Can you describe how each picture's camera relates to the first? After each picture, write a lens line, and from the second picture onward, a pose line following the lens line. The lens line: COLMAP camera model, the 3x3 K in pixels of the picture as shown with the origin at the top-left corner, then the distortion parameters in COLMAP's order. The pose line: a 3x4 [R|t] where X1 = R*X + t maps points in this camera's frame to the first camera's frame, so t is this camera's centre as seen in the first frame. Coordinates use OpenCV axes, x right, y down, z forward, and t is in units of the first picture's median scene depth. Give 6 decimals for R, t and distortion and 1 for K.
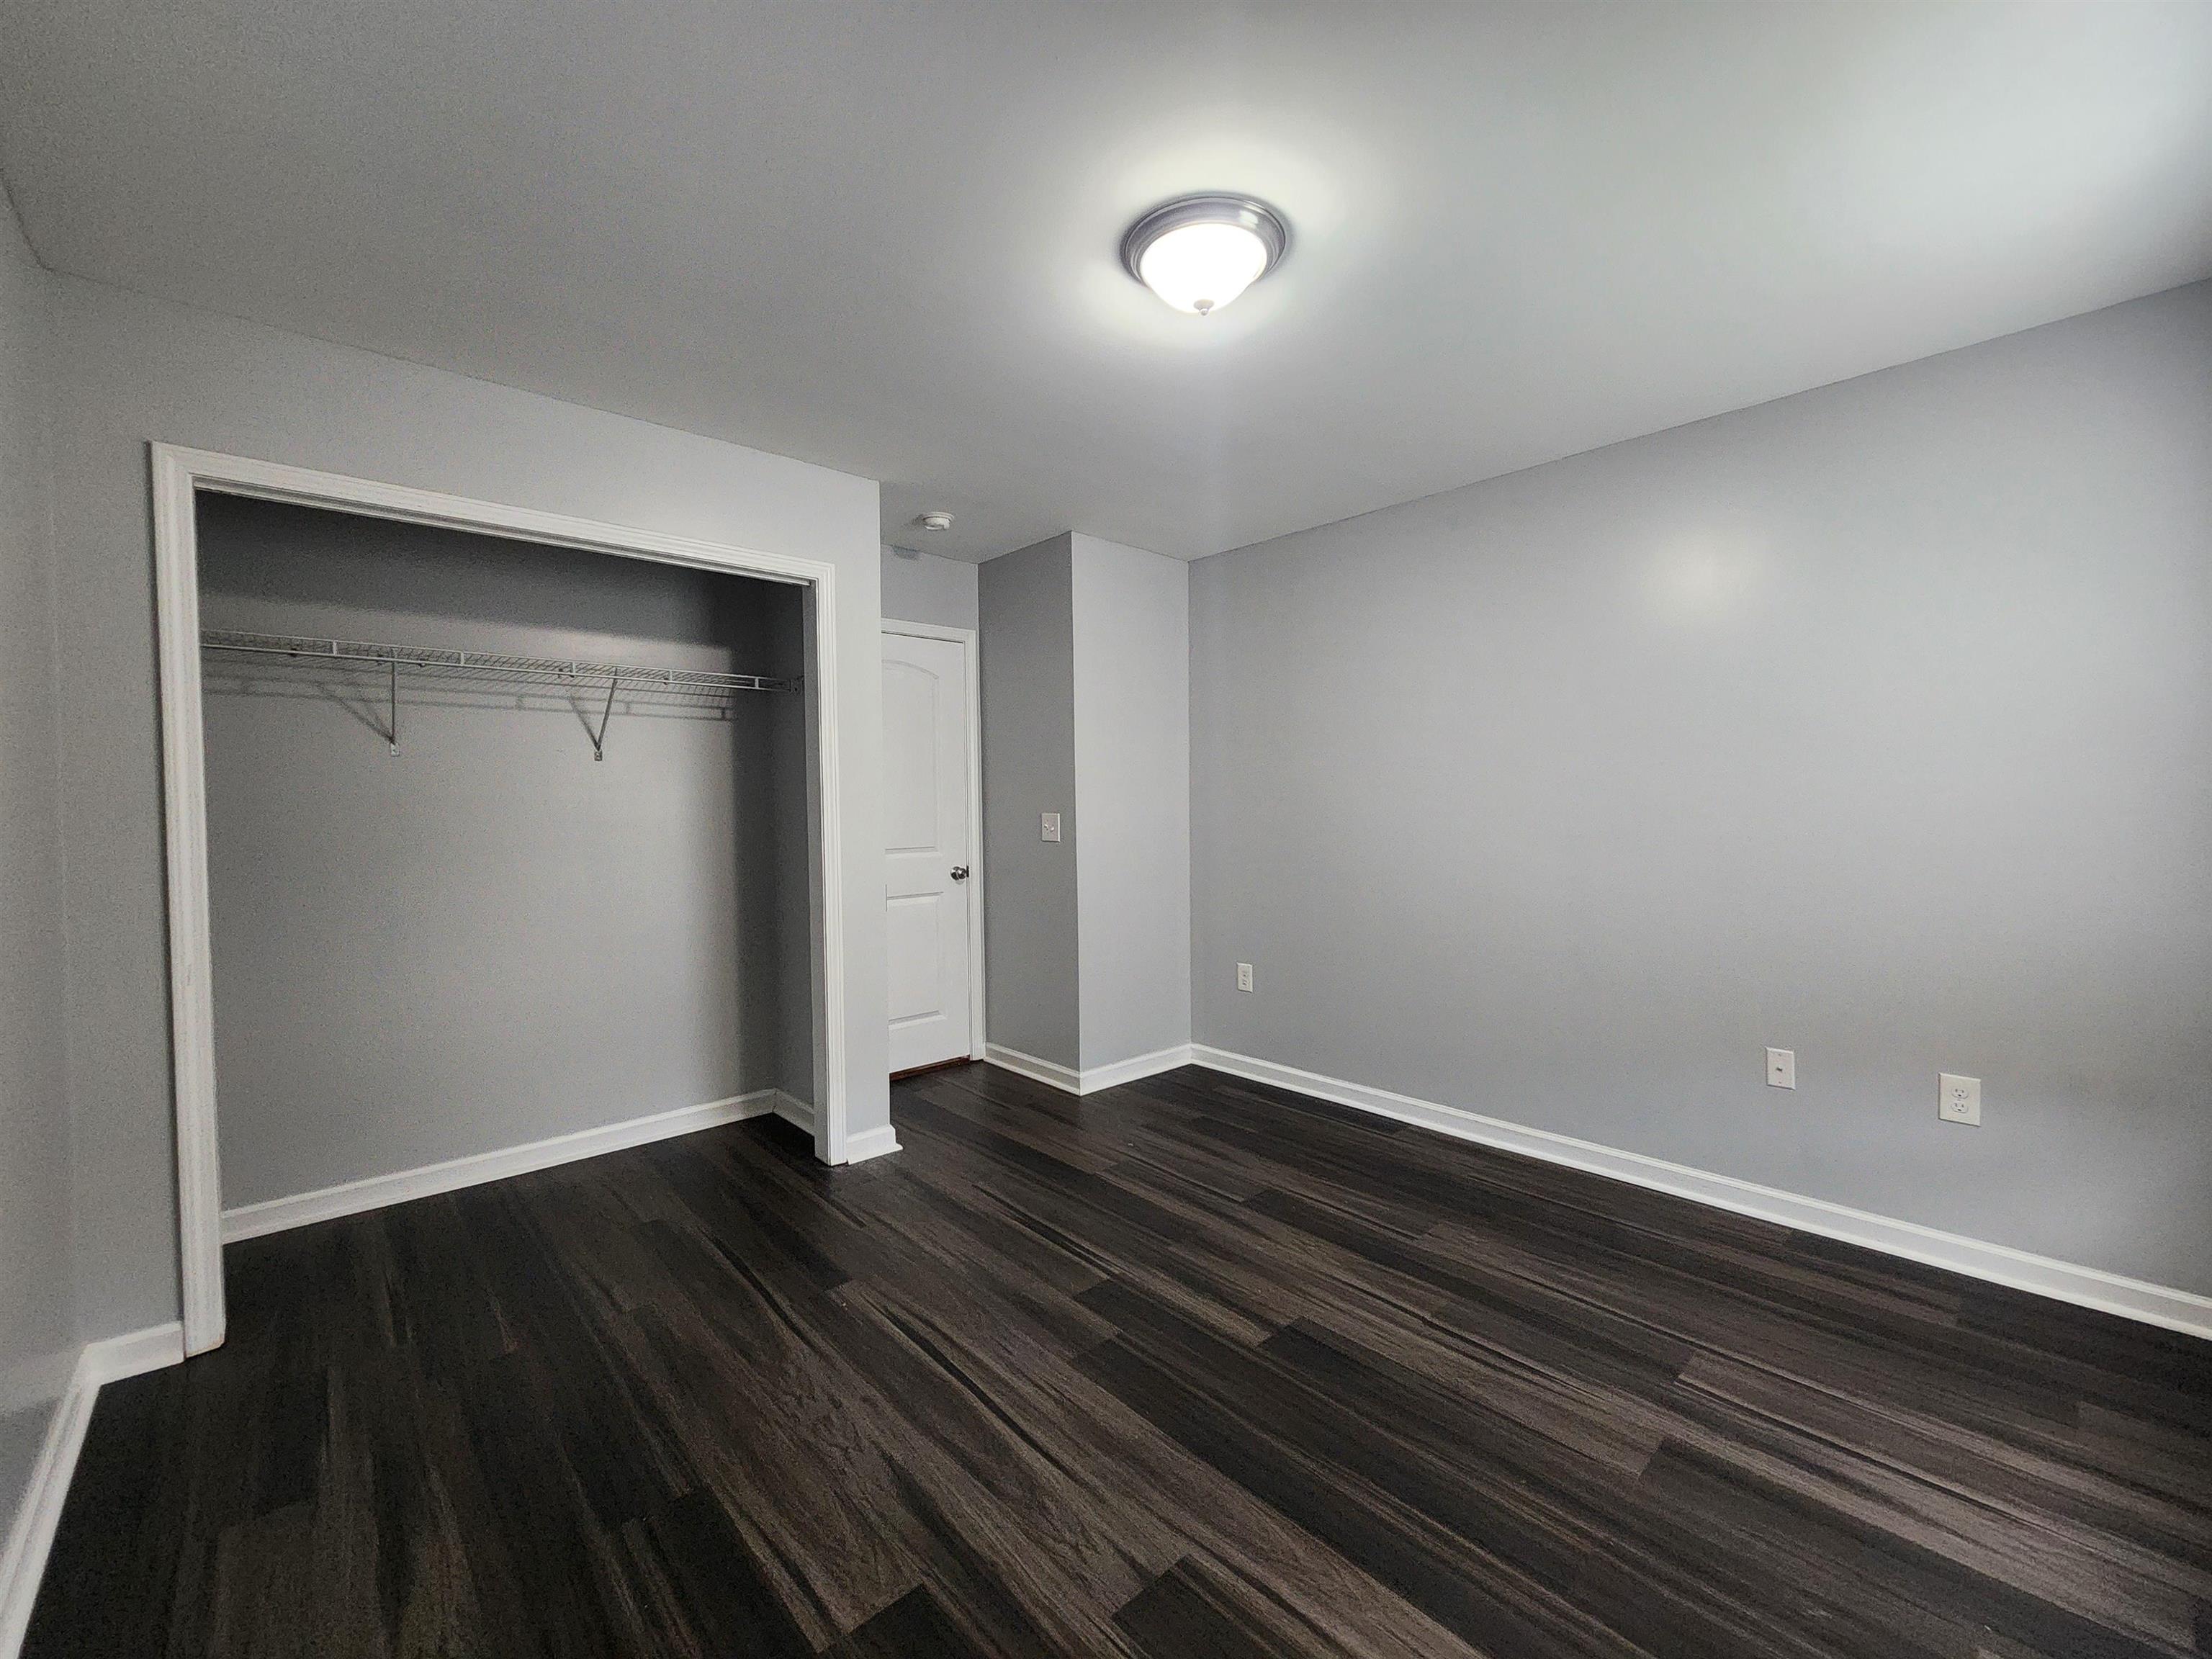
lens RADIAL K [[909.2, 0, 1113.1], [0, 909.2, 826.6], [0, 0, 1]] dist [0.001332, -0.000675]
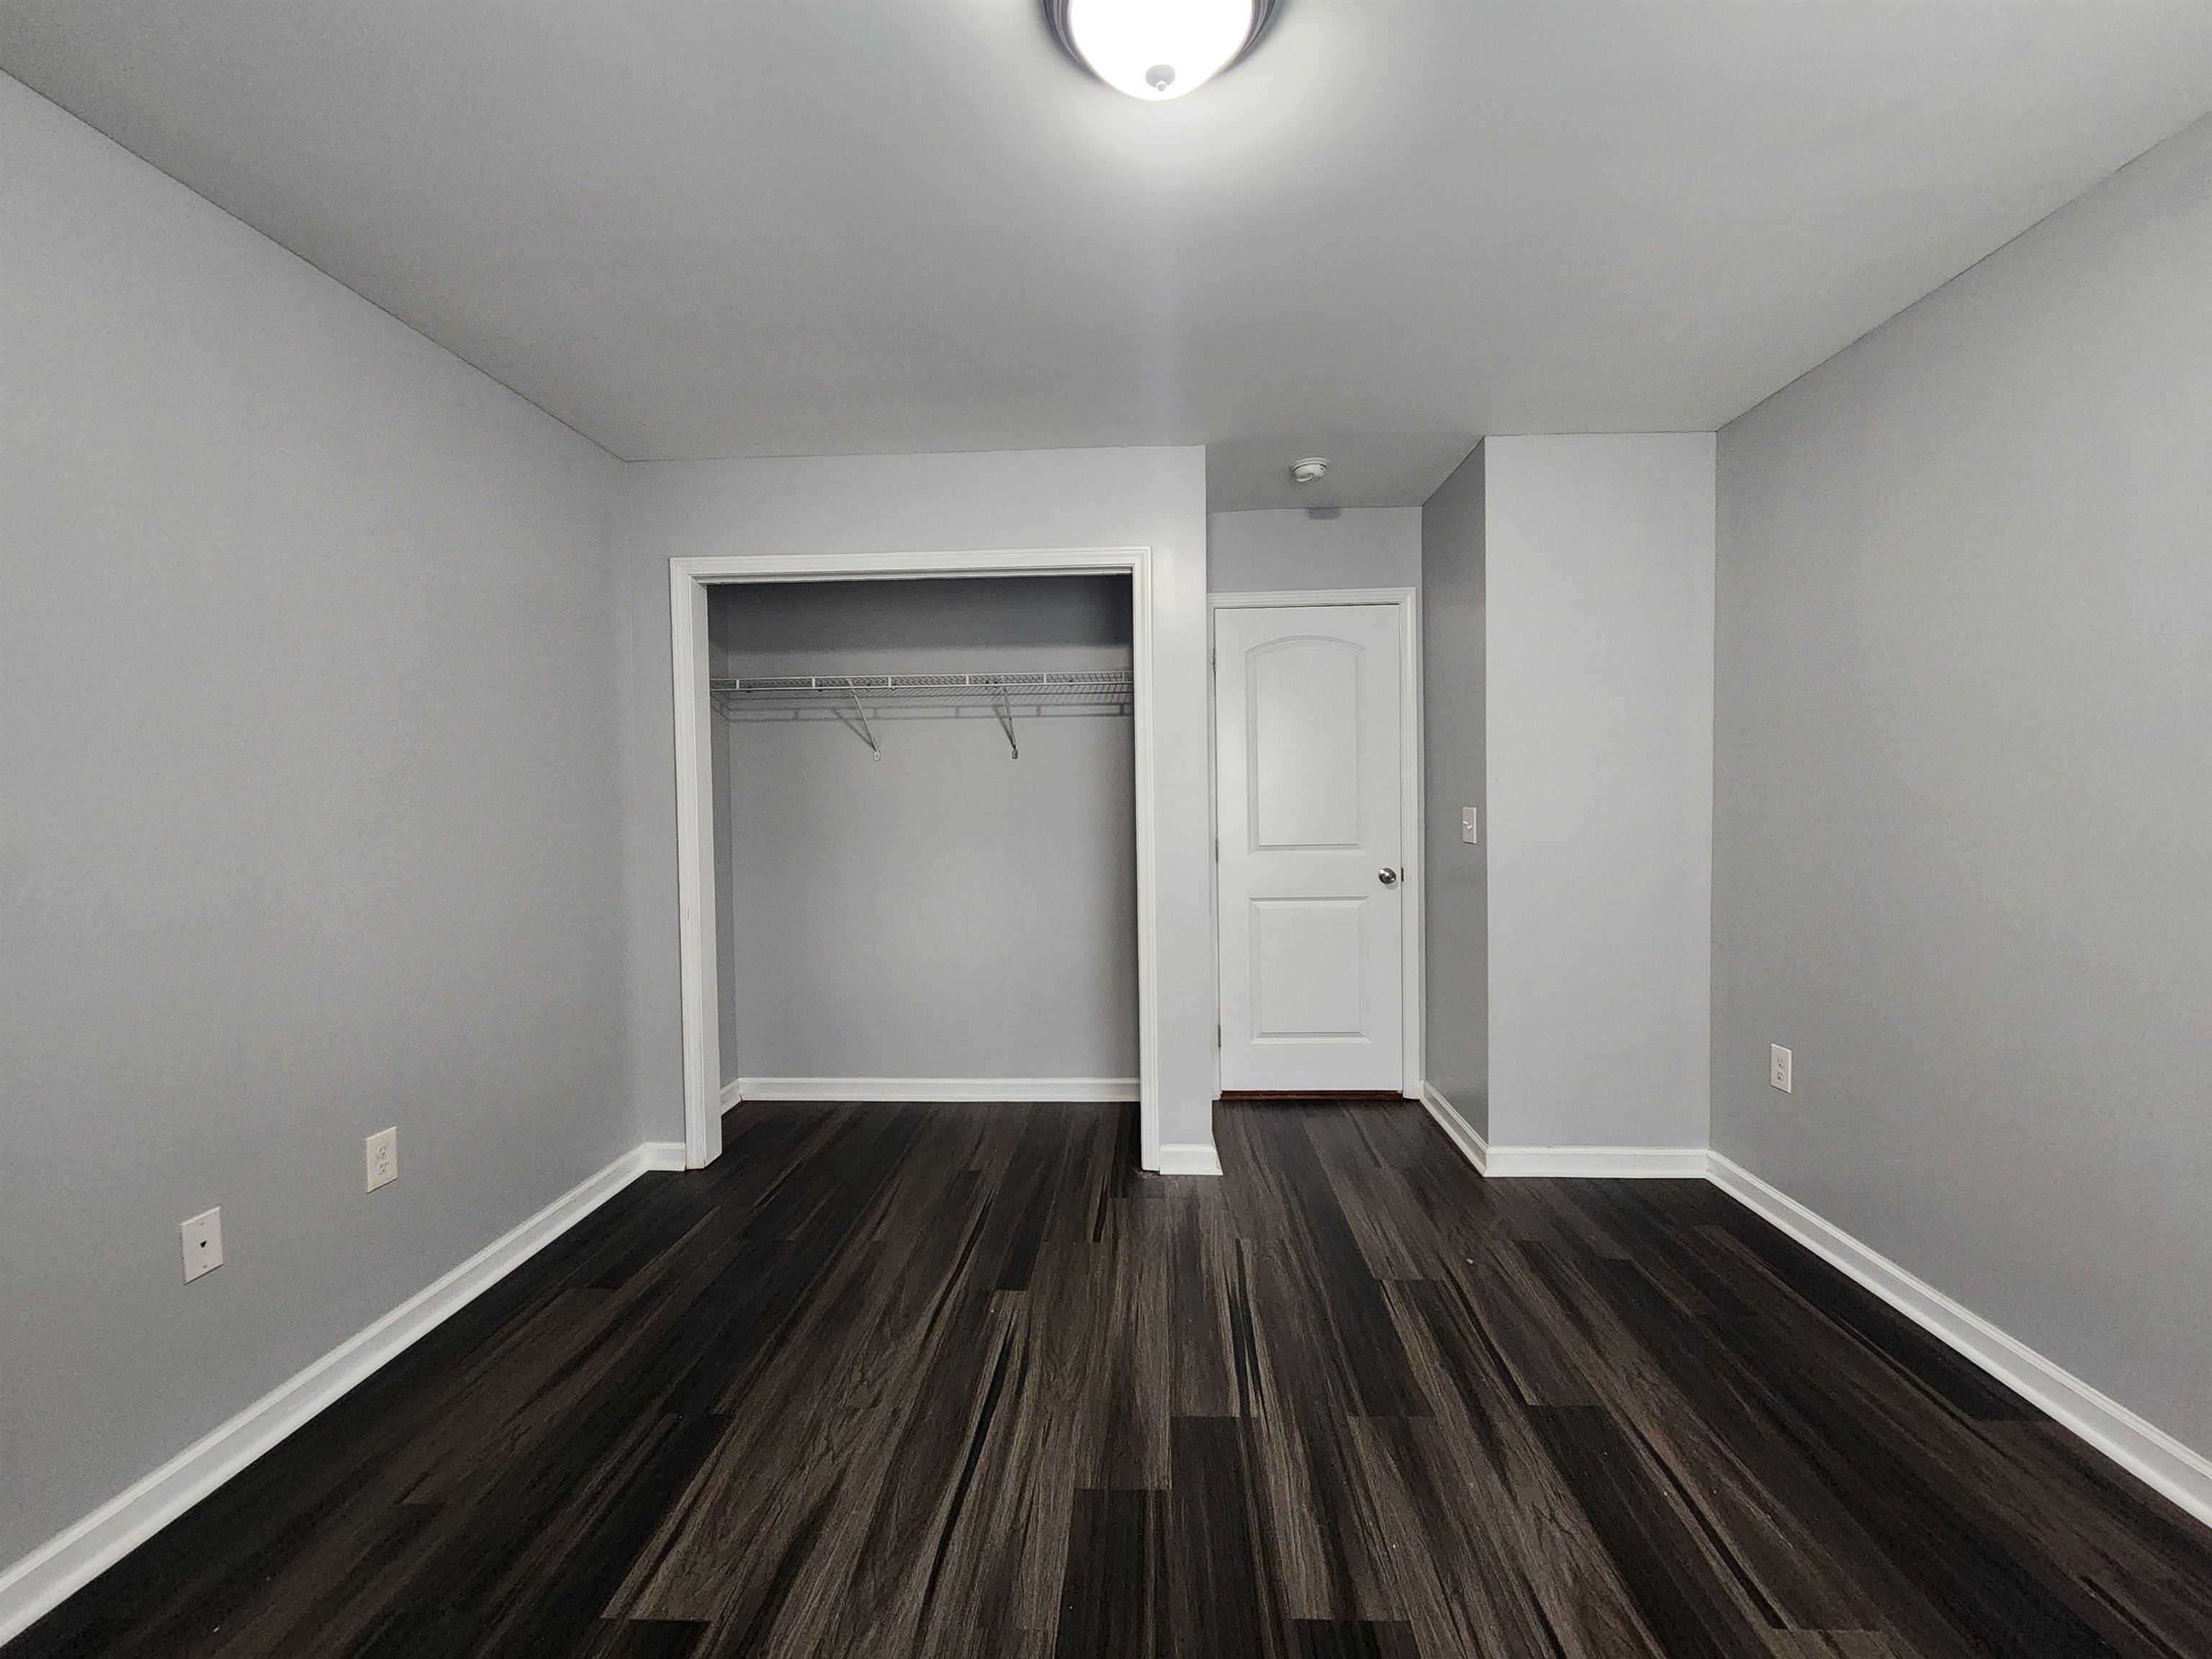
lens RADIAL K [[909.2, 0, 1113.1], [0, 909.2, 826.6], [0, 0, 1]] dist [0.001332, -0.000675]
pose [[0.703255, 0.022909, -0.710569, 0.400298], [-0.013438, 0.999730, 0.018932, -0.012410], [0.710811, -0.003765, 0.703373, 0.340473]]
